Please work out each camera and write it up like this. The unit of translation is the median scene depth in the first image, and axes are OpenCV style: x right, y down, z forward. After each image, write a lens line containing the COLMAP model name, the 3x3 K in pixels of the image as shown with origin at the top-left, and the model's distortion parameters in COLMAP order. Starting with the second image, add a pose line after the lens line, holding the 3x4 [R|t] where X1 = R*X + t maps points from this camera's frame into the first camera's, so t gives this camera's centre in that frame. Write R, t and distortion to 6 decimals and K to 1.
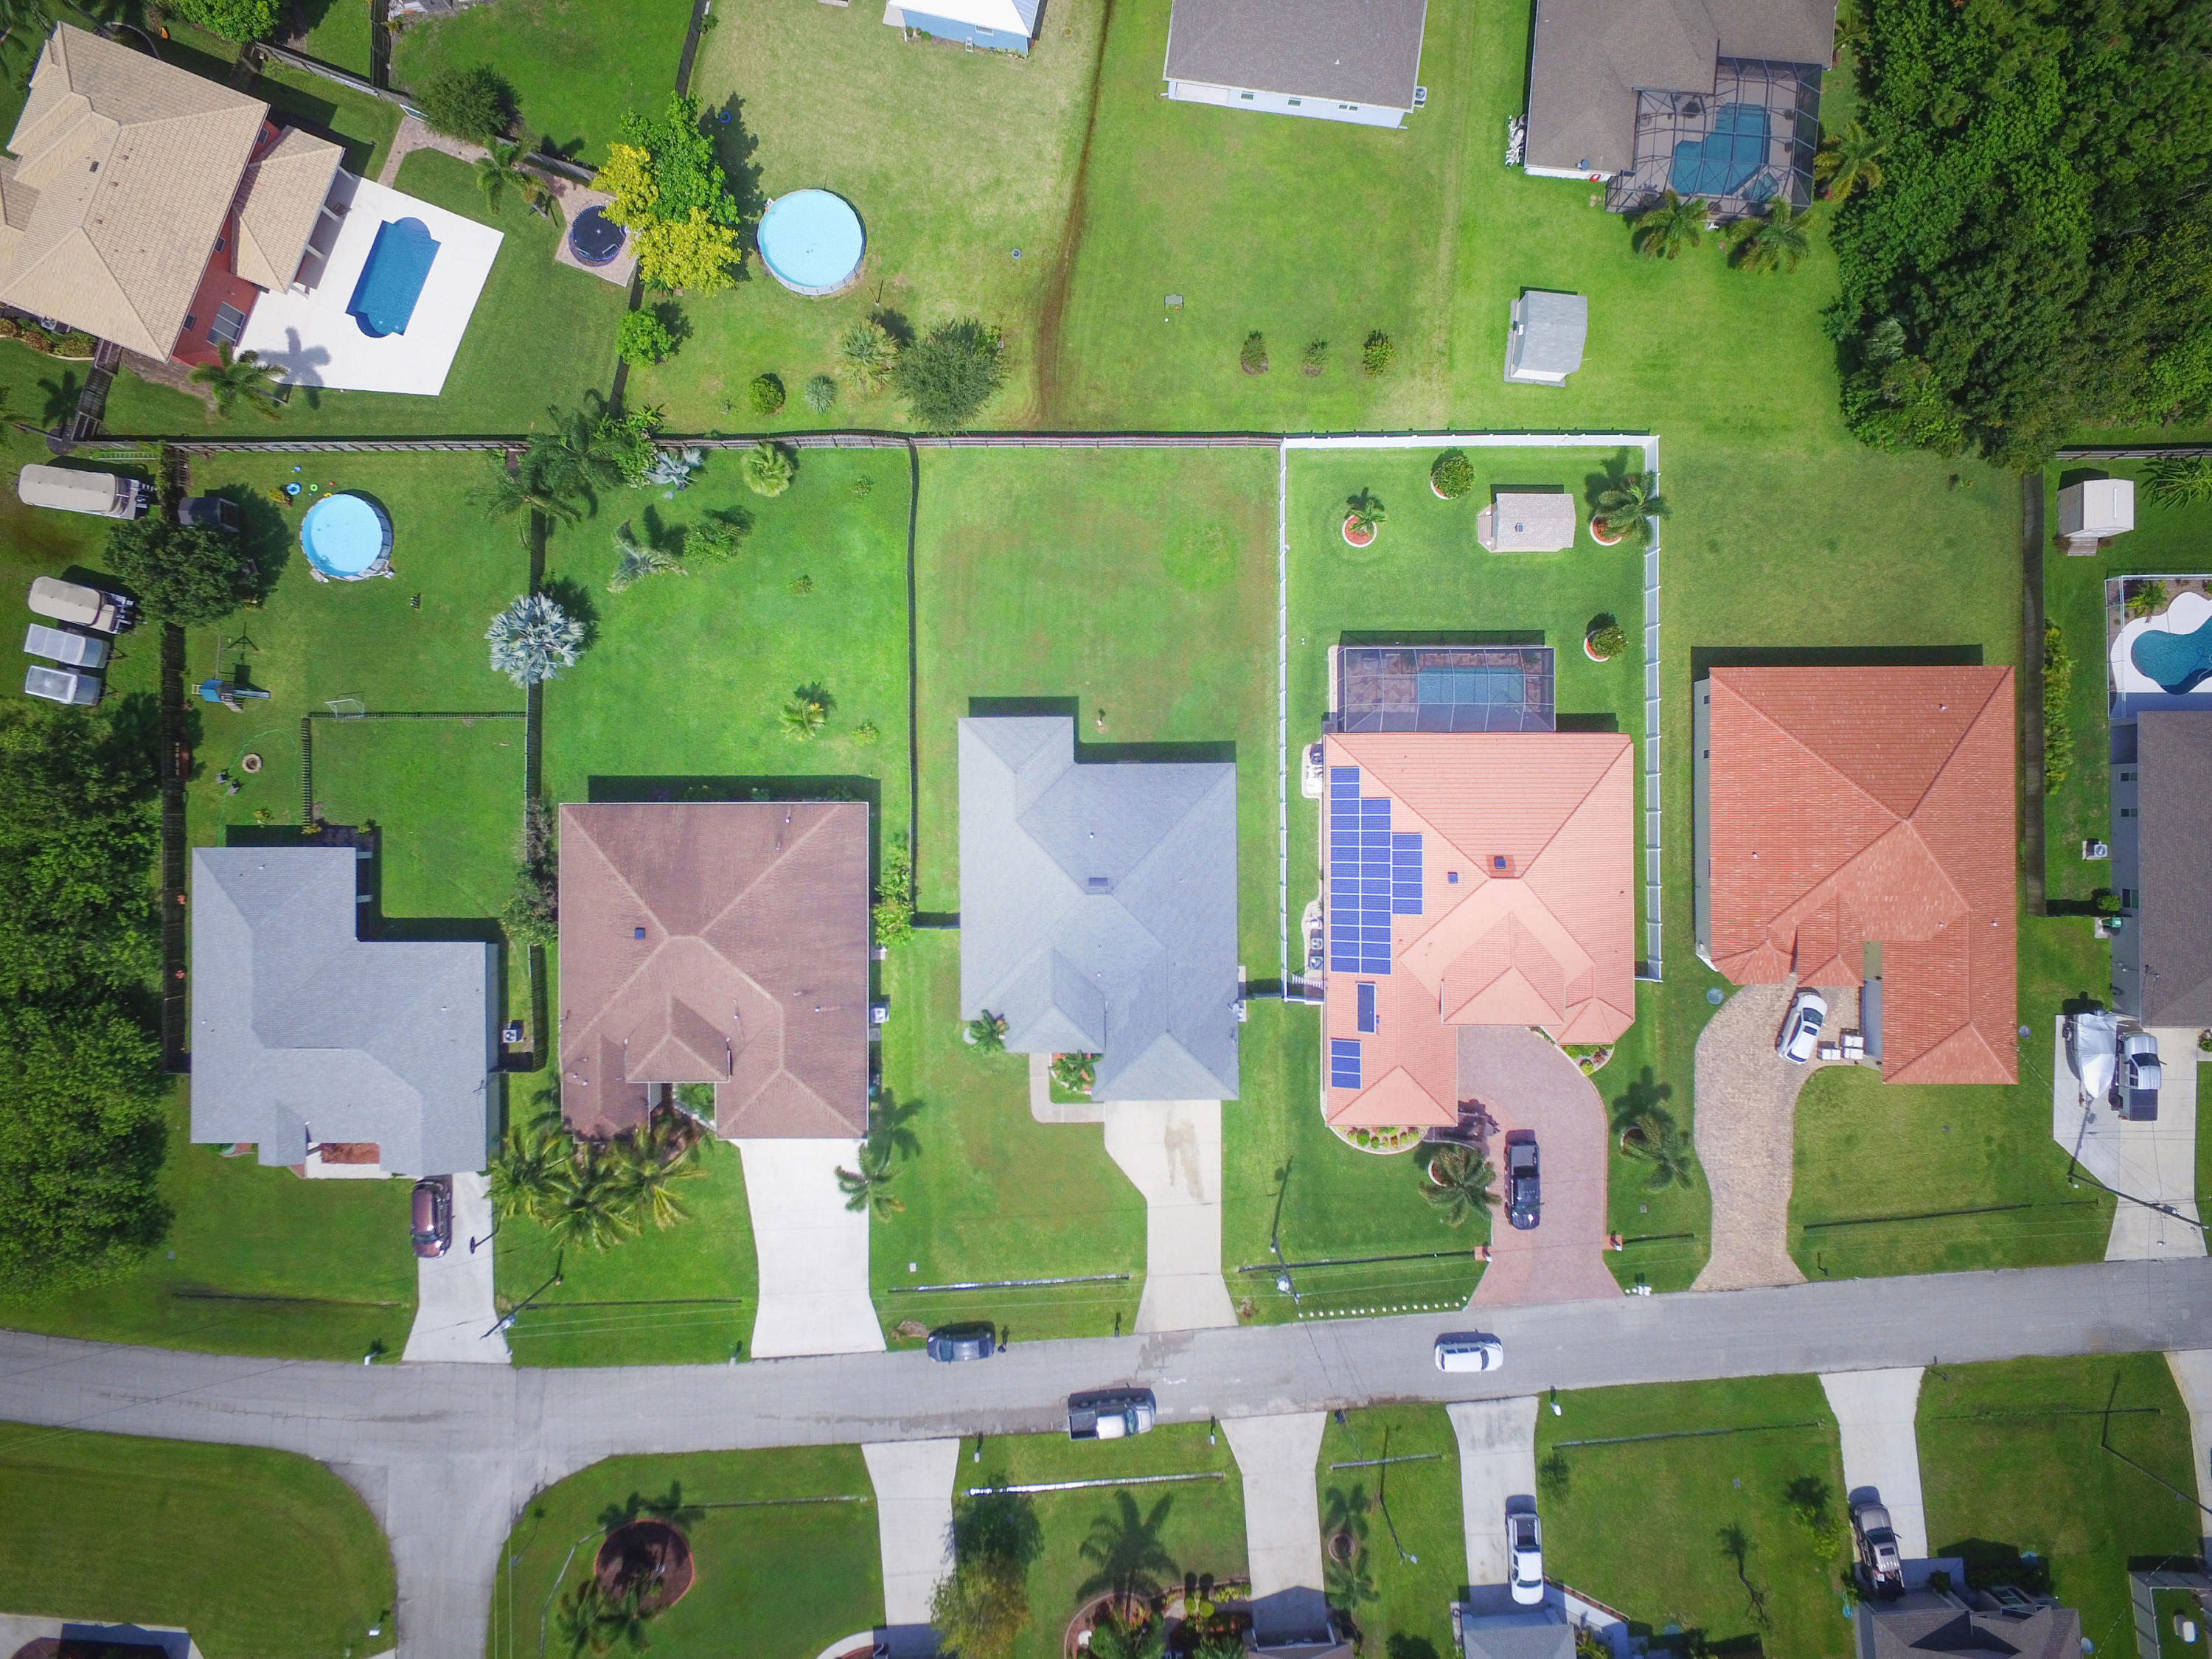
lens RADIAL K [[1286.7, 0, 1100.6], [0, 1286.7, 823.0], [0, 0, 1]] dist [-0.007729, 0.007193]
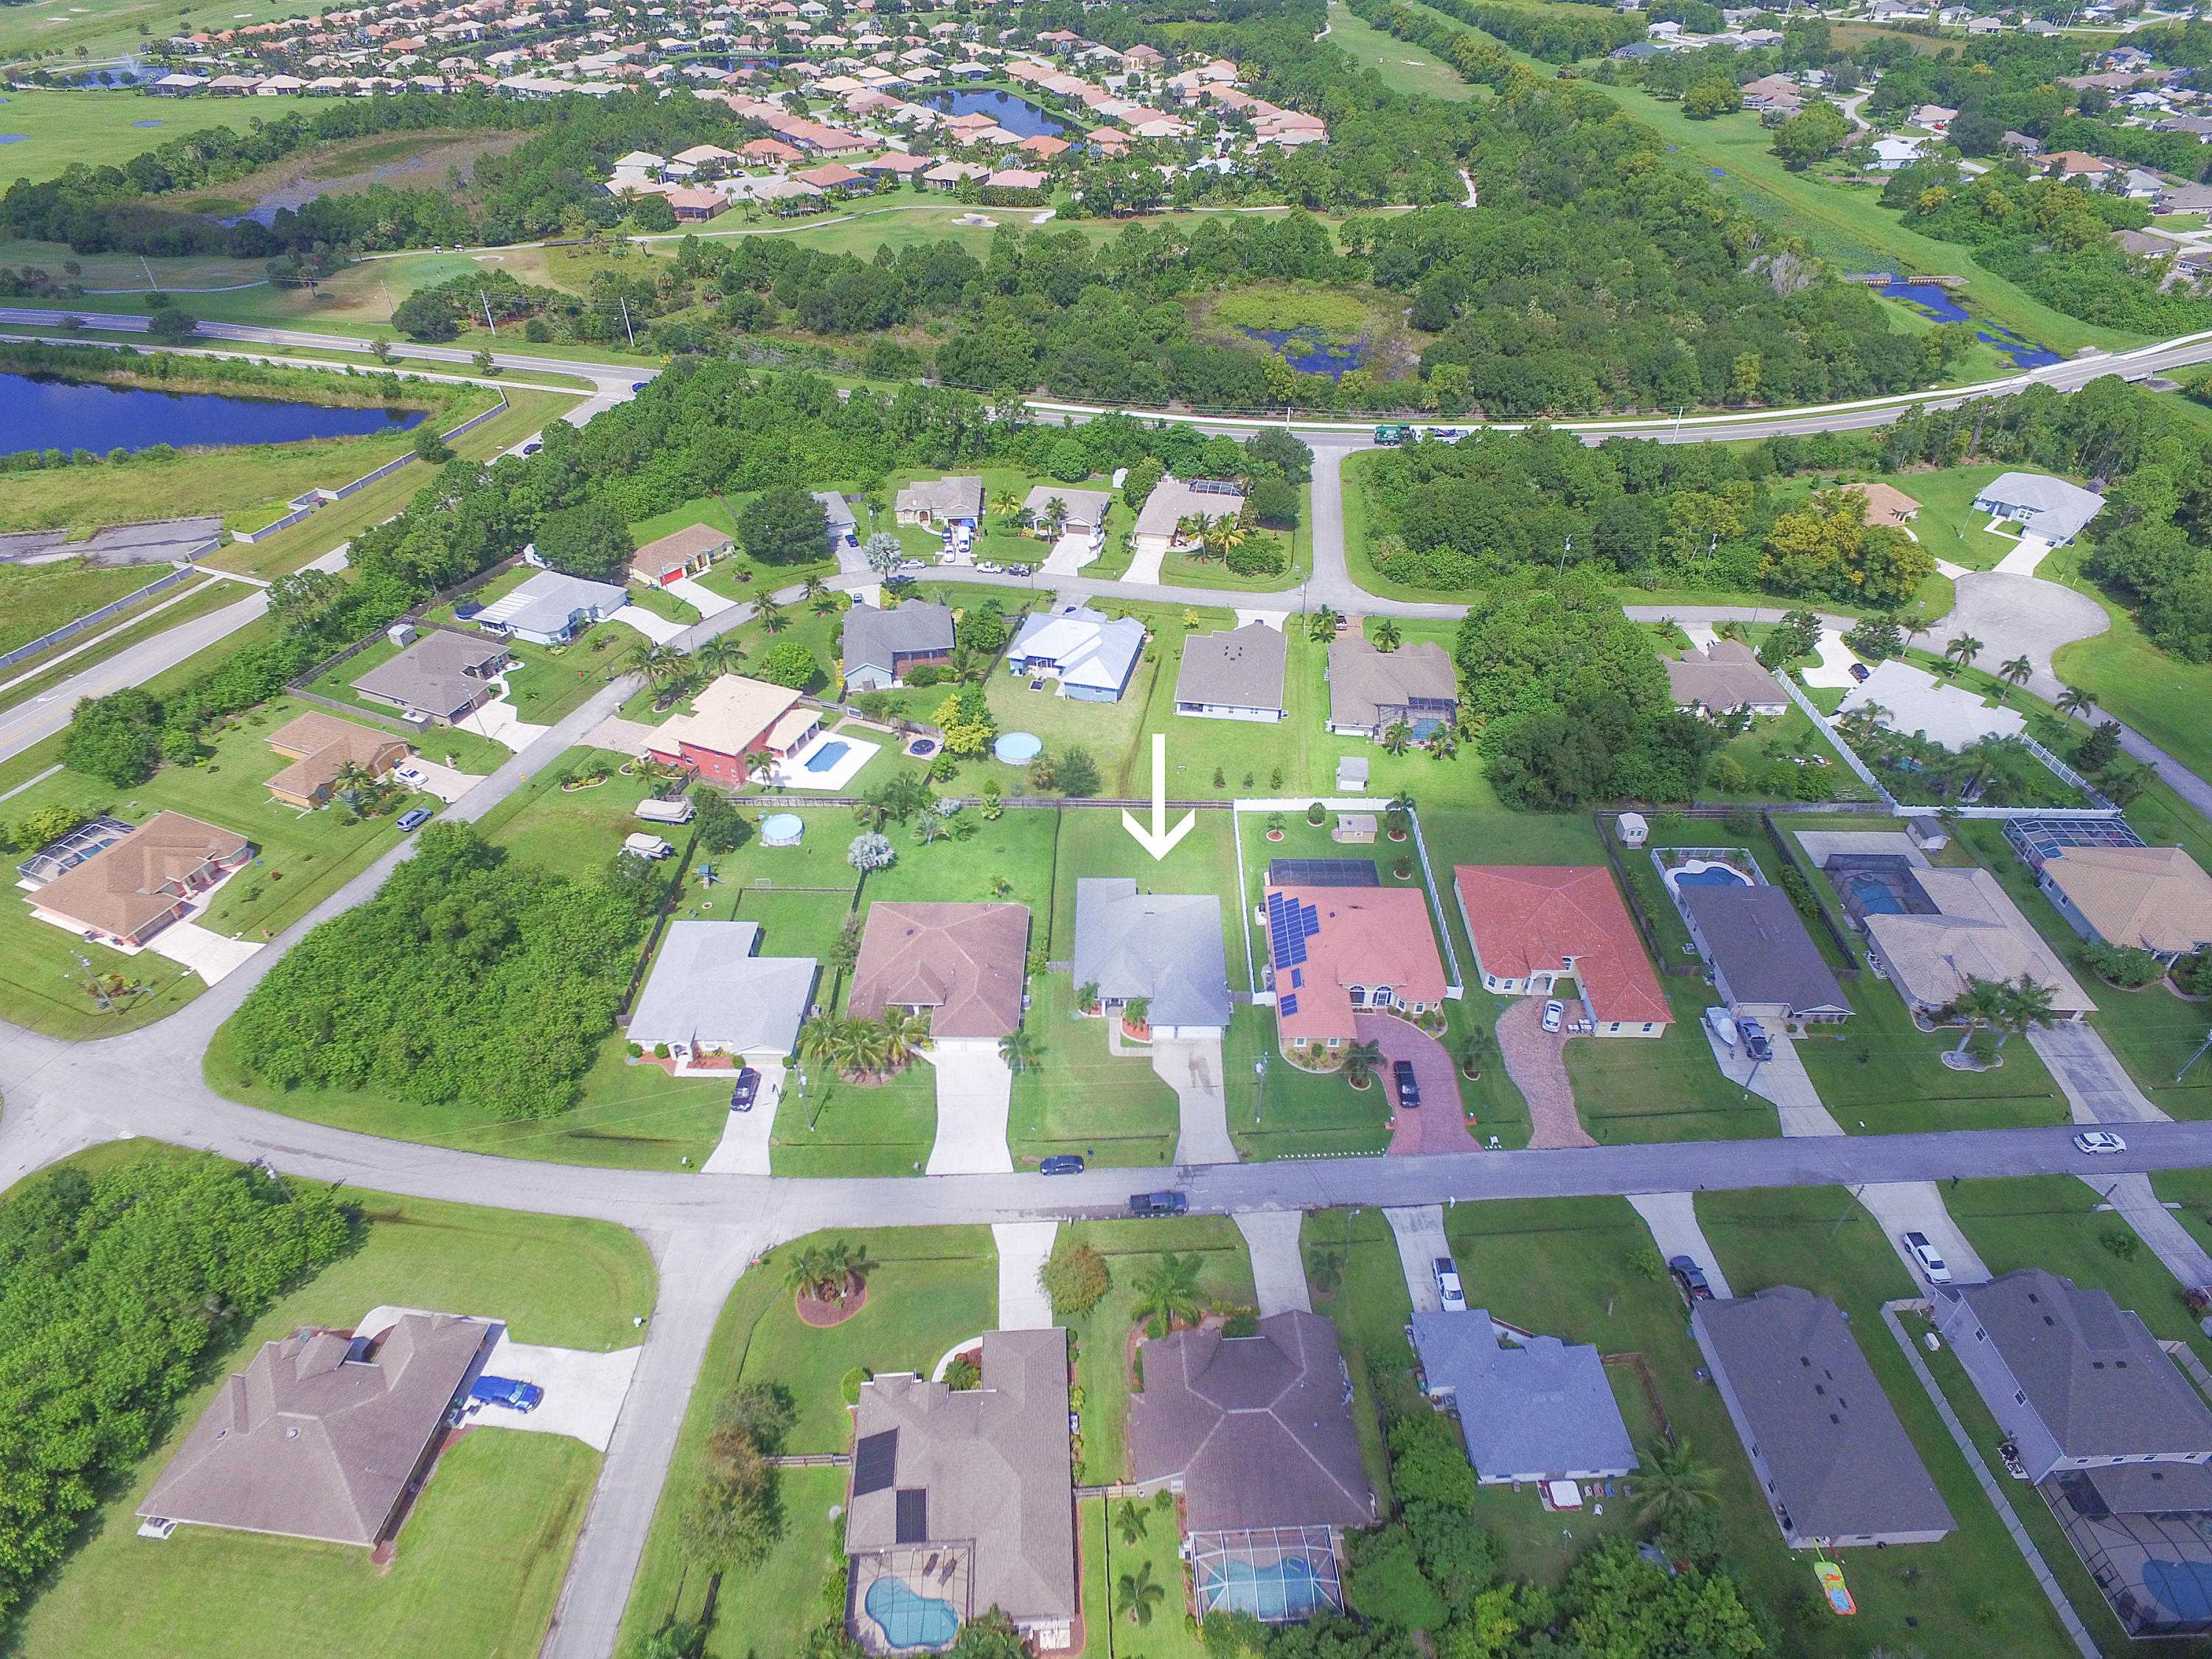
lens RADIAL K [[1286.7, 0, 1111.9], [0, 1286.7, 830.2], [0, 0, 1]] dist [-0.007729, 0.007193]
pose [[0.999860, 0.009178, -0.013995, -0.030168], [-0.016645, 0.632810, -0.774128, 1.363389], [0.001751, 0.774253, 0.632874, -0.302899]]
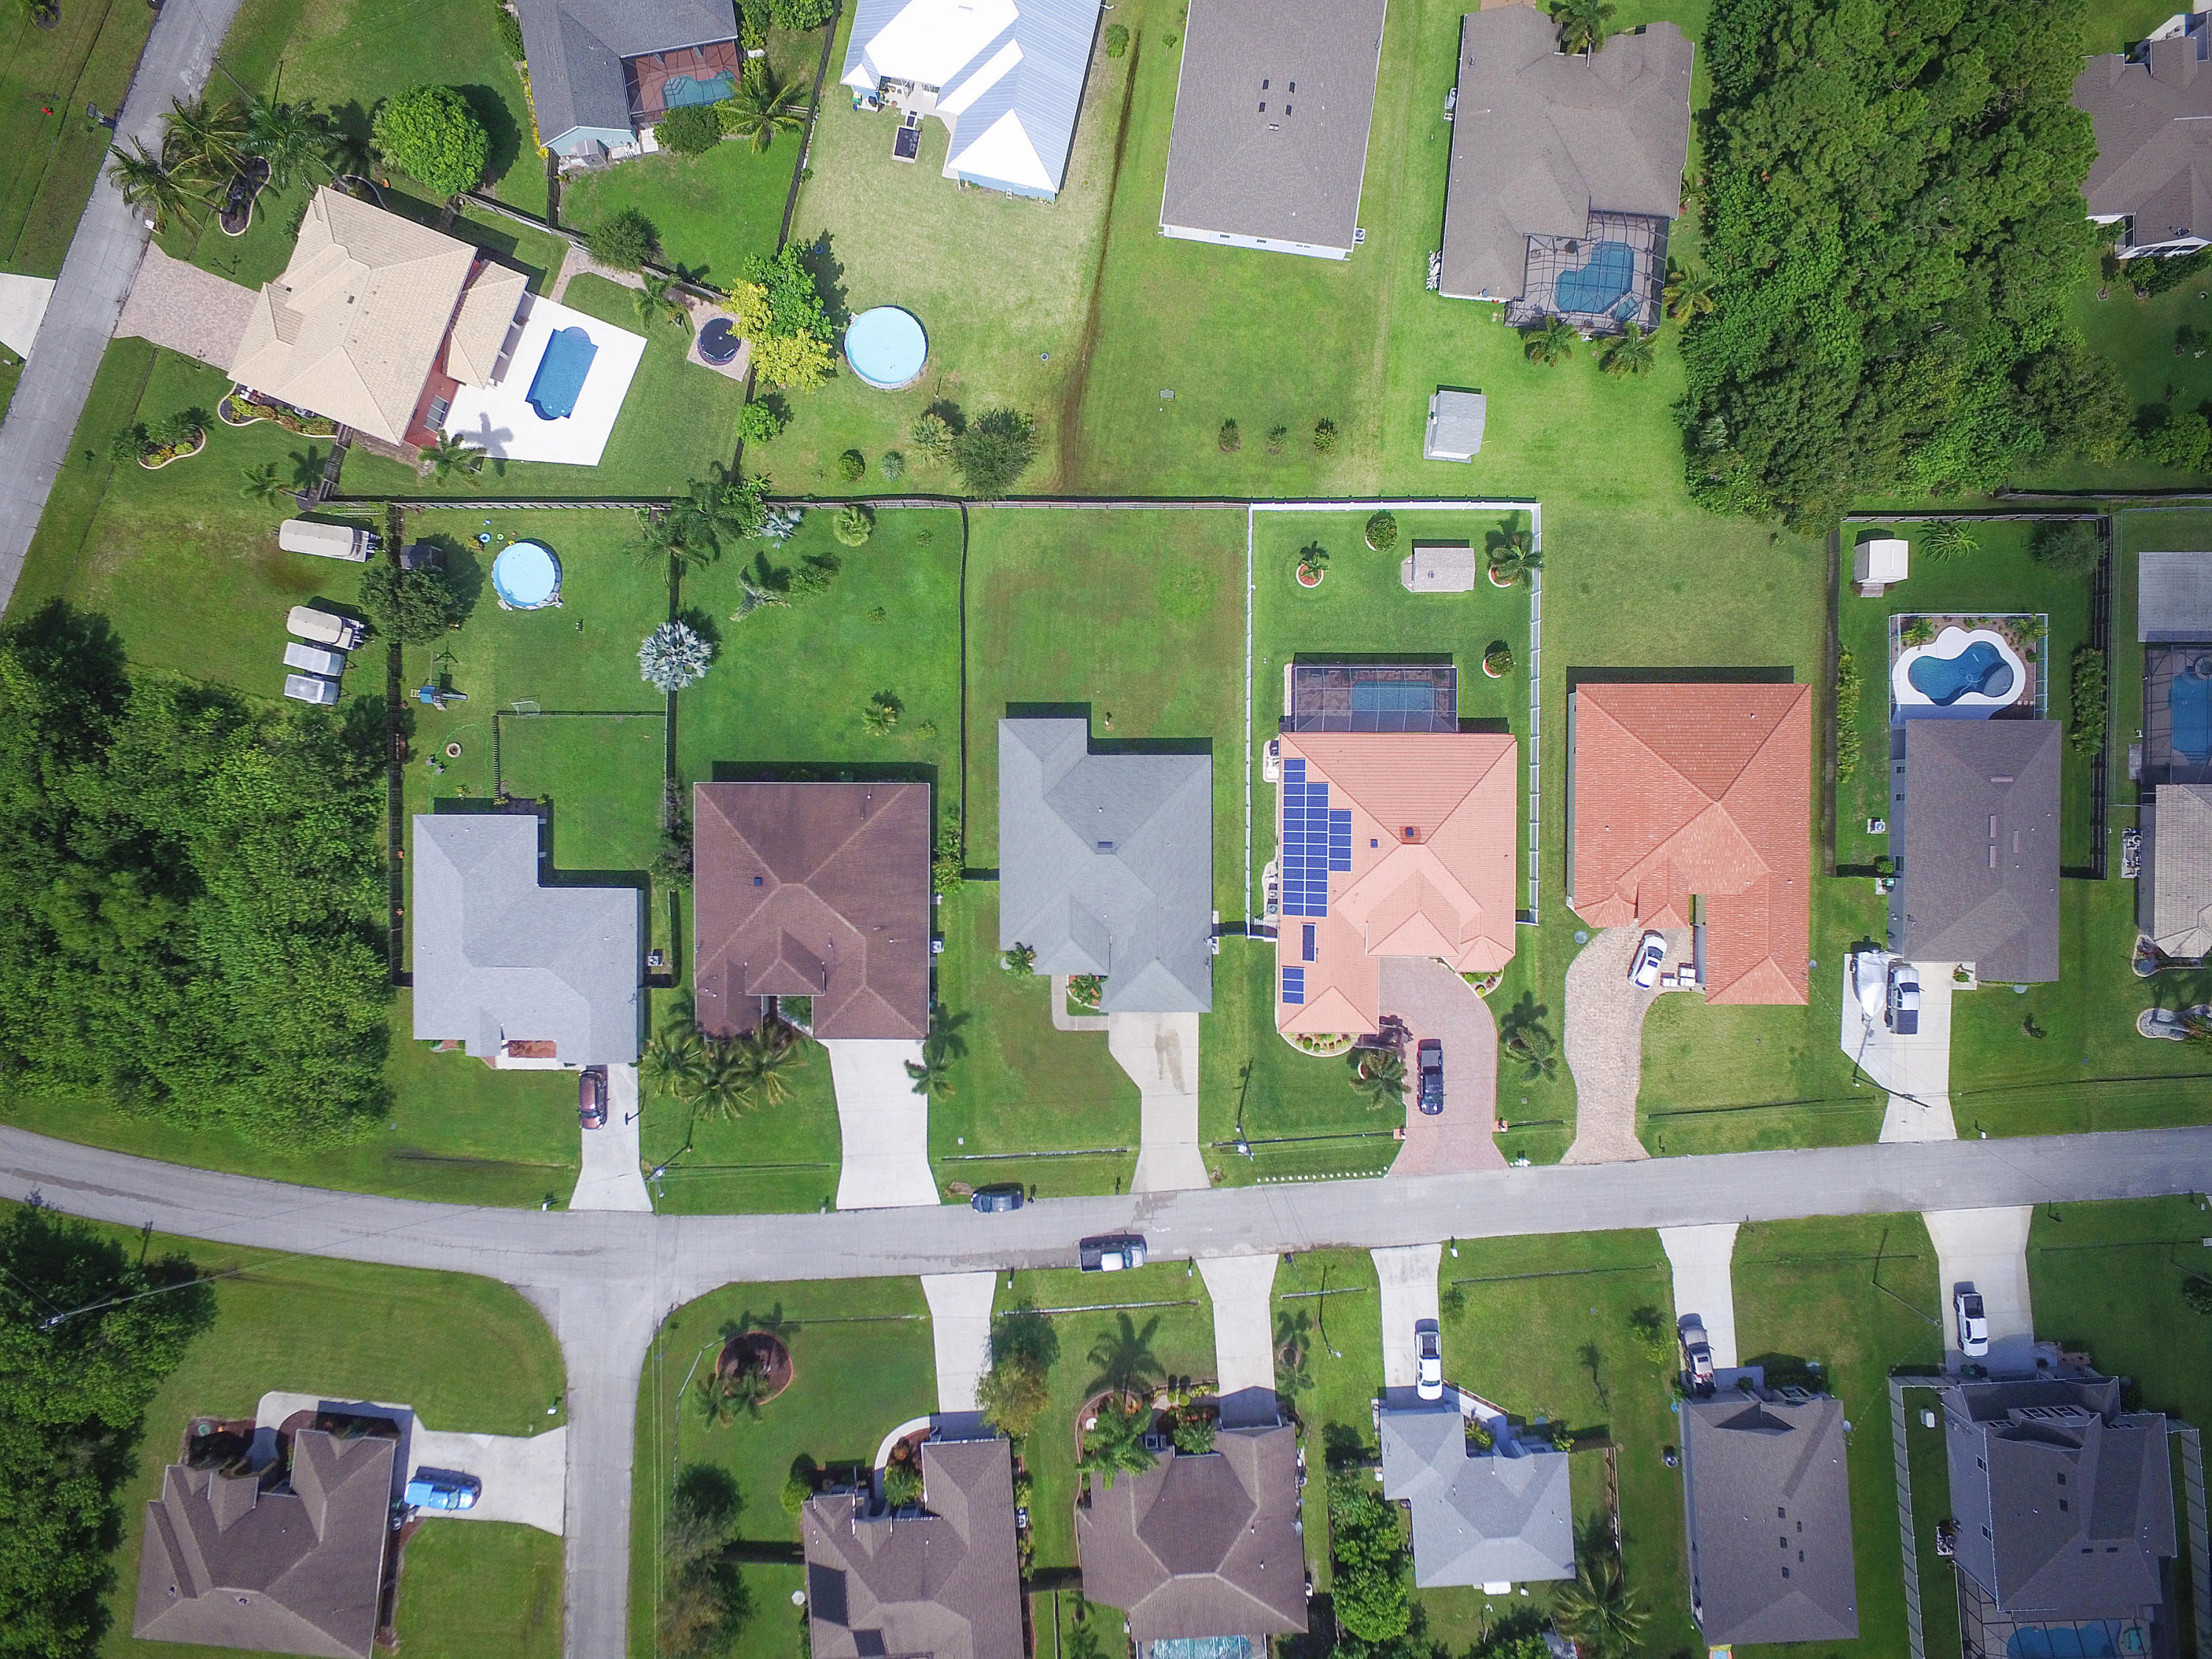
lens RADIAL K [[1286.7, 0, 1105.6], [0, 1286.7, 827.9], [0, 0, 1]] dist [-0.007729, 0.007193]
pose [[0.999968, 0.006604, -0.004447, 0.004181], [-0.006507, 0.999748, 0.021488, 0.000097], [0.004588, -0.021458, 0.999759, -0.297022]]
